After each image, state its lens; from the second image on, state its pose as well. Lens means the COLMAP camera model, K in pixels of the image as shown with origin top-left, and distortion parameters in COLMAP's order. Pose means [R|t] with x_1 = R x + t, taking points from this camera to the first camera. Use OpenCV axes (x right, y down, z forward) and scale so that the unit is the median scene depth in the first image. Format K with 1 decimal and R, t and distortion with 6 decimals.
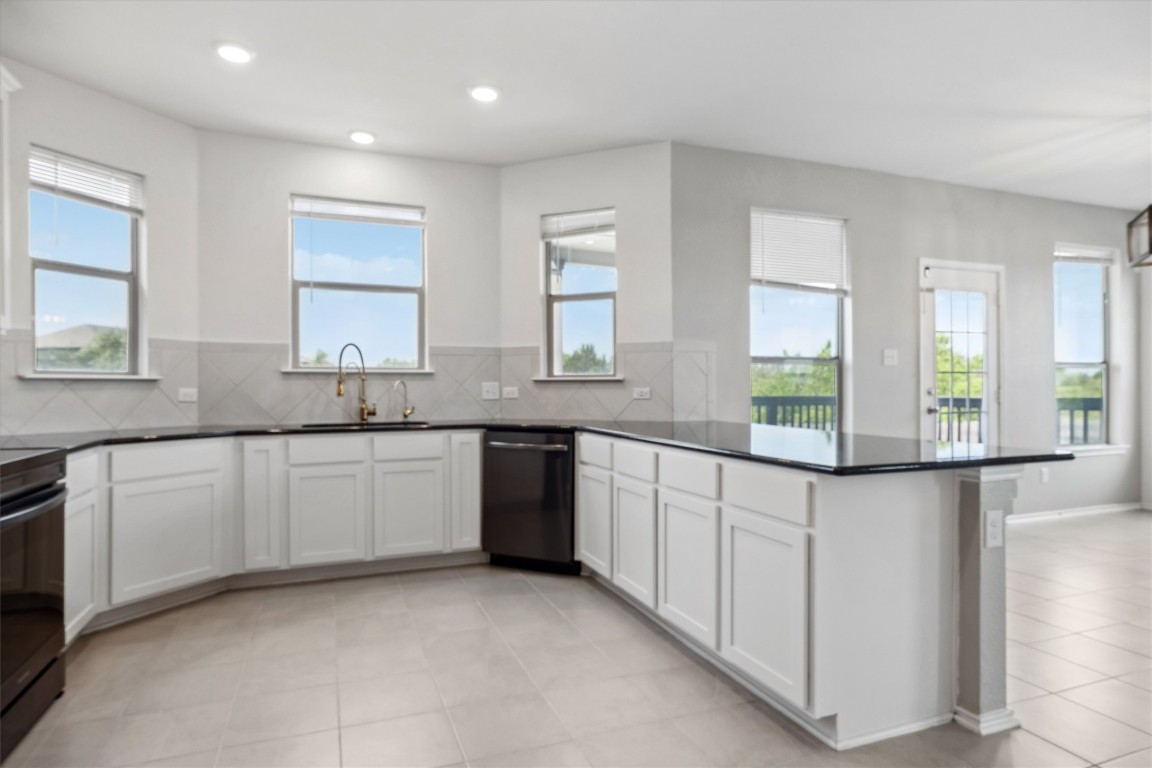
lens RADIAL K [[669.3, 0, 576.0], [0, 669.3, 384.0], [0, 0, 1]] dist [-0.002200, -0.001620]
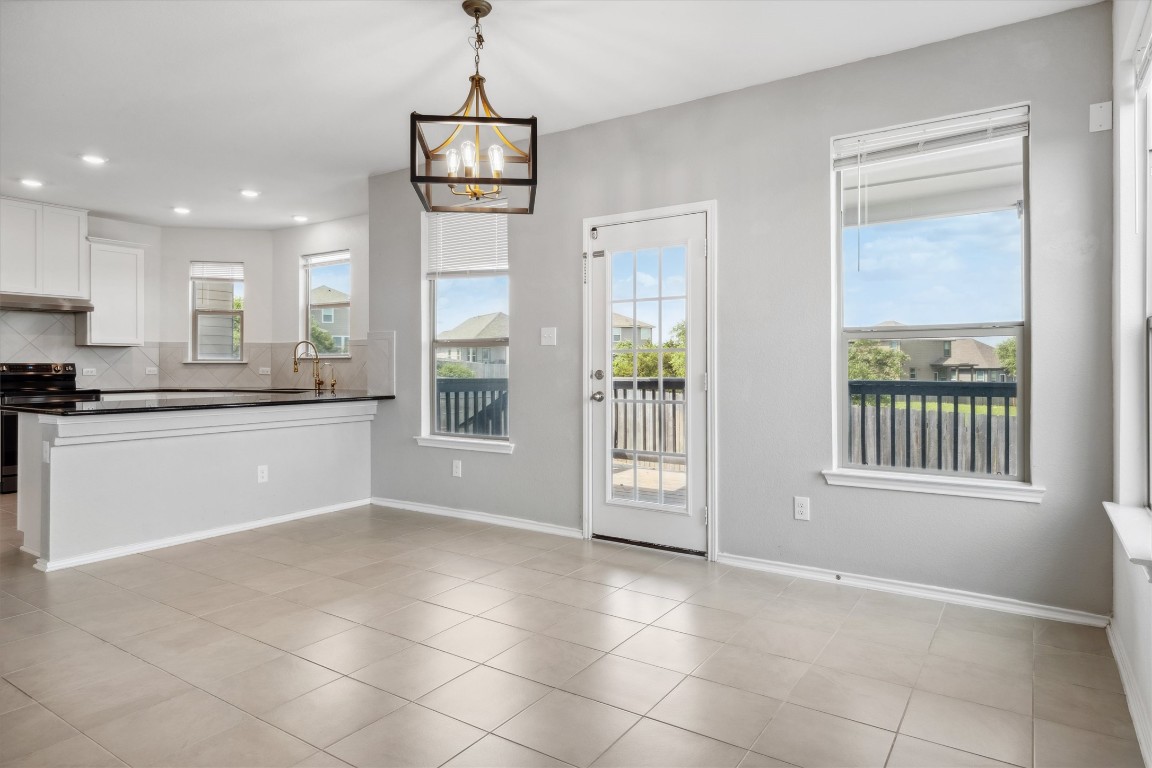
lens RADIAL K [[676.9, 0, 569.7], [0, 676.9, 359.5], [0, 0, 1]] dist [0.004025, 0.000184]
pose [[0.570758, -0.005495, -0.821100, 1.244081], [0.002544, 0.999985, -0.004923, -0.004181], [0.821114, 0.000721, 0.570764, 0.498998]]
